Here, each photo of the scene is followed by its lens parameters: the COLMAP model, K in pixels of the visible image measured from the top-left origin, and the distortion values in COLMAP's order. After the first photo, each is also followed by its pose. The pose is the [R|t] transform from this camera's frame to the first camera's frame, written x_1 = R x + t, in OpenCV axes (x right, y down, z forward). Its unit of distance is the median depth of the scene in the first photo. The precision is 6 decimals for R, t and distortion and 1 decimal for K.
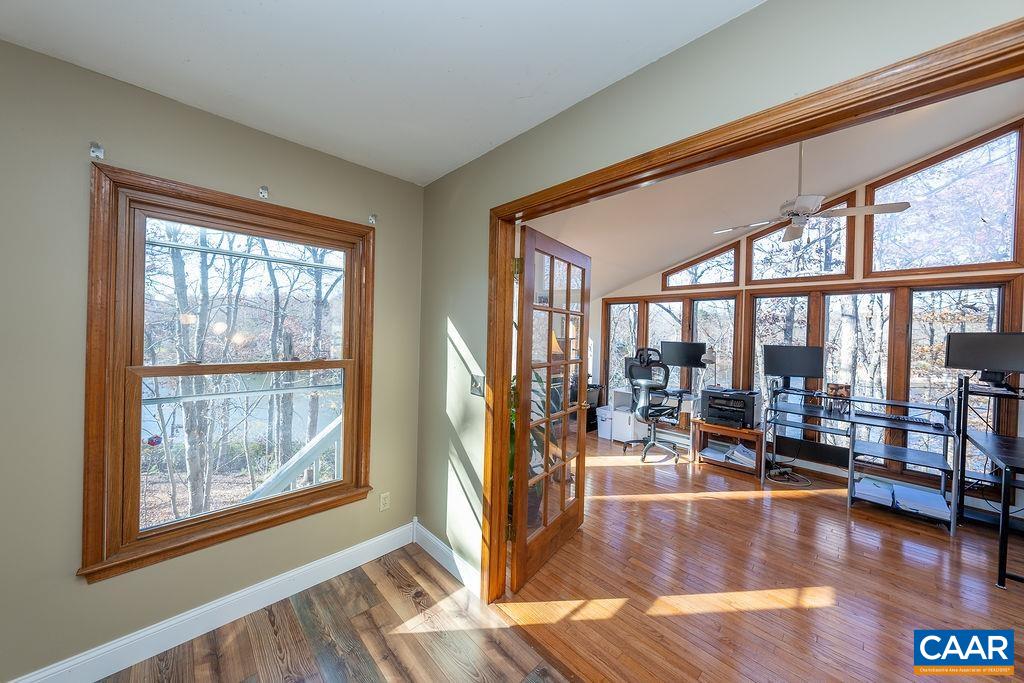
lens RADIAL K [[345.4, 0, 514.7], [0, 345.4, 335.2], [0, 0, 1]] dist [-0.001573, -0.000178]
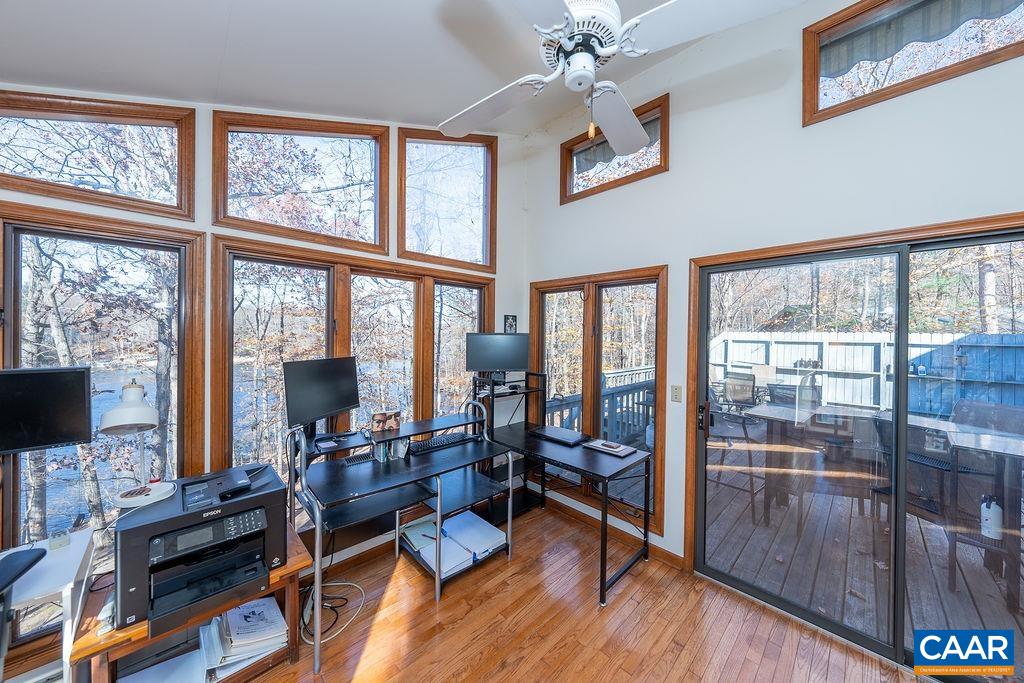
lens RADIAL K [[345.4, 0, 508.4], [0, 345.4, 333.2], [0, 0, 1]] dist [-0.001573, -0.000178]
pose [[0.008227, -0.025185, 0.999649, 0.306354], [-0.003004, 0.999678, 0.025210, -0.027162], [-0.999962, -0.003211, 0.008148, 0.802403]]
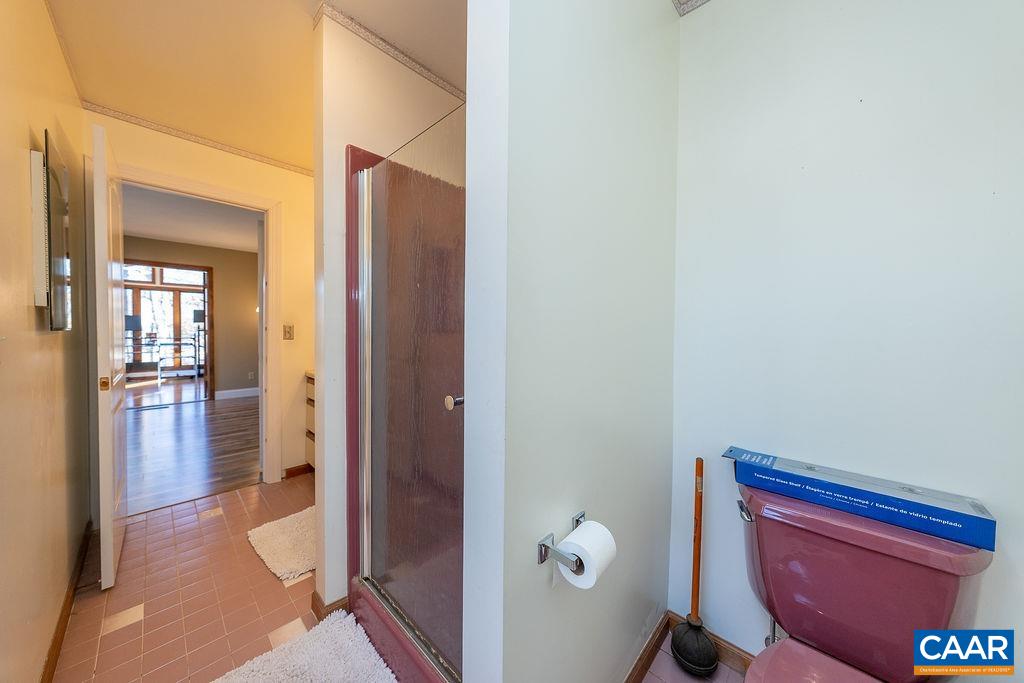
lens RADIAL K [[345.4, 0, 519.5], [0, 345.4, 339.0], [0, 0, 1]] dist [-0.001573, -0.000178]
pose [[-0.039867, -0.055986, 0.997635, -1.416844], [-0.006318, 0.998423, 0.055778, 0.052132], [-0.999185, -0.004080, -0.040158, -1.320792]]
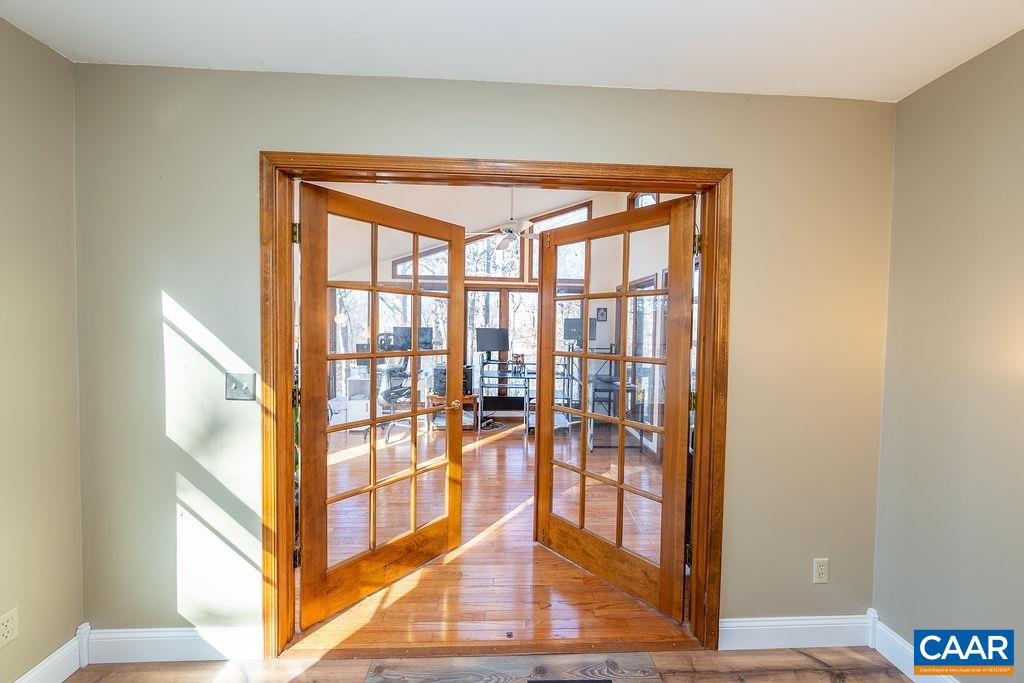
lens RADIAL K [[345.4, 0, 510.7], [0, 345.4, 333.1], [0, 0, 1]] dist [-0.001573, -0.000178]
pose [[0.675950, -0.029050, 0.736375, -0.156563], [0.007194, 0.999435, 0.032823, 0.006852], [-0.736912, -0.016889, 0.675777, 0.045242]]
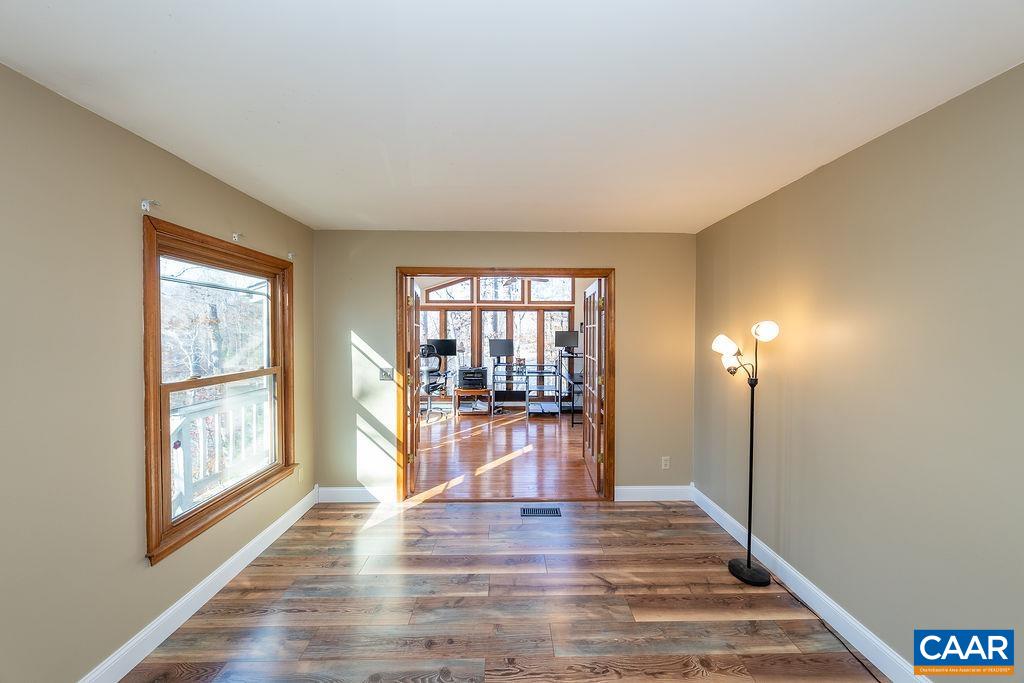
lens RADIAL K [[345.4, 0, 511.3], [0, 345.4, 334.3], [0, 0, 1]] dist [-0.001573, -0.000178]
pose [[0.689662, -0.030173, 0.723503, -0.522950], [0.020552, 0.999545, 0.022095, -0.038225], [-0.723840, -0.000369, 0.689968, -0.317595]]
